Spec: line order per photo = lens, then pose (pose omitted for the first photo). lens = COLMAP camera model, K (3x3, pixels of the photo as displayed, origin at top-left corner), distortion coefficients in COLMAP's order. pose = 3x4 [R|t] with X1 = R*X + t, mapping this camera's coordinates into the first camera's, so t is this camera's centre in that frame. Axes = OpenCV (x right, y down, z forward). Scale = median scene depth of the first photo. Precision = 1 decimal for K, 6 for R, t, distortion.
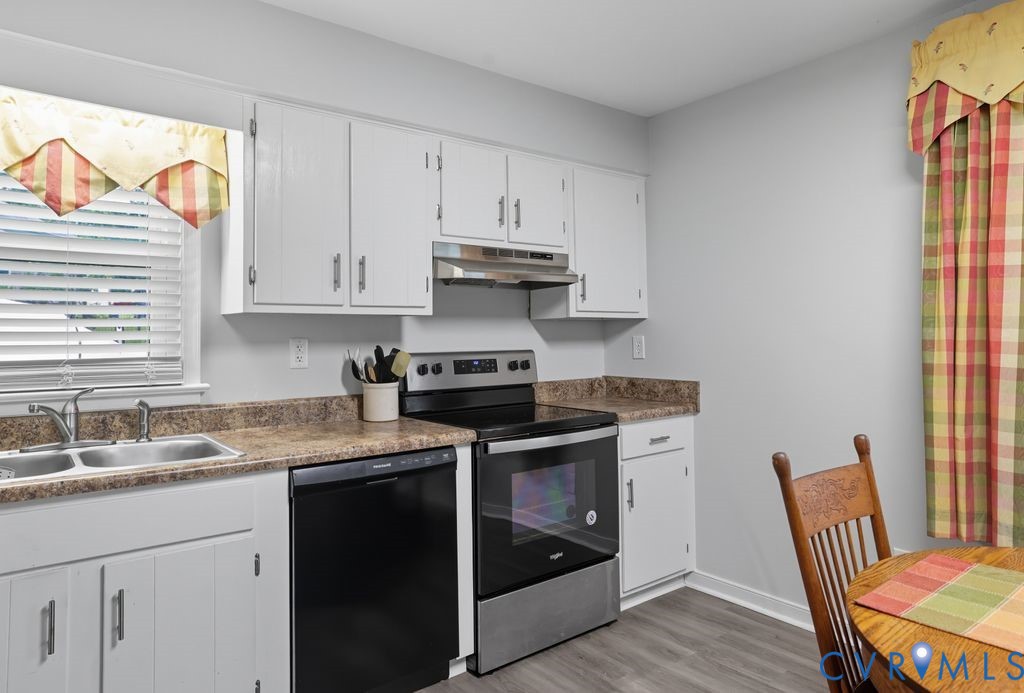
lens RADIAL K [[656.7, 0, 493.2], [0, 656.7, 328.3], [0, 0, 1]] dist [0.004058, 0.008080]
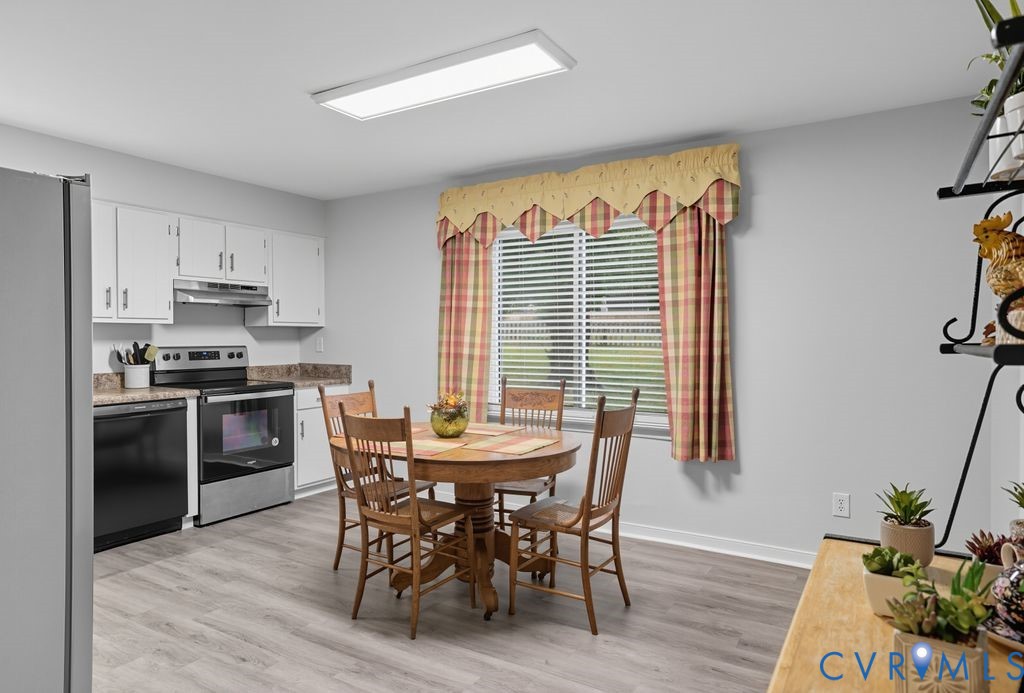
lens RADIAL K [[656.7, 0, 513.0], [0, 656.7, 345.9], [0, 0, 1]] dist [0.004058, 0.008080]
pose [[0.931901, 0.005707, 0.362667, 0.104670], [-0.014625, 0.999654, 0.021850, -0.013001], [-0.362417, -0.025666, 0.931663, -0.853411]]
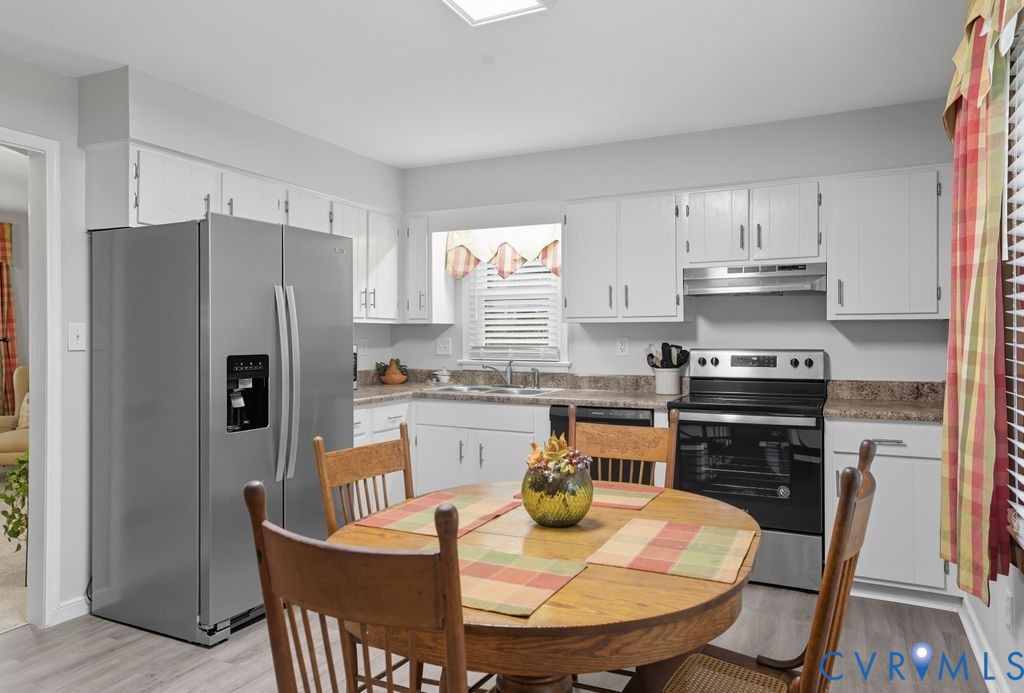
lens RADIAL K [[706.6, 0, 510.5], [0, 706.6, 344.9], [0, 0, 1]] dist [-0.004924, -0.000809]
pose [[0.423520, 0.021327, -0.905636, 1.104579], [0.007927, 0.999597, 0.027247, -0.014035], [0.905852, -0.018718, 0.423181, 0.032200]]
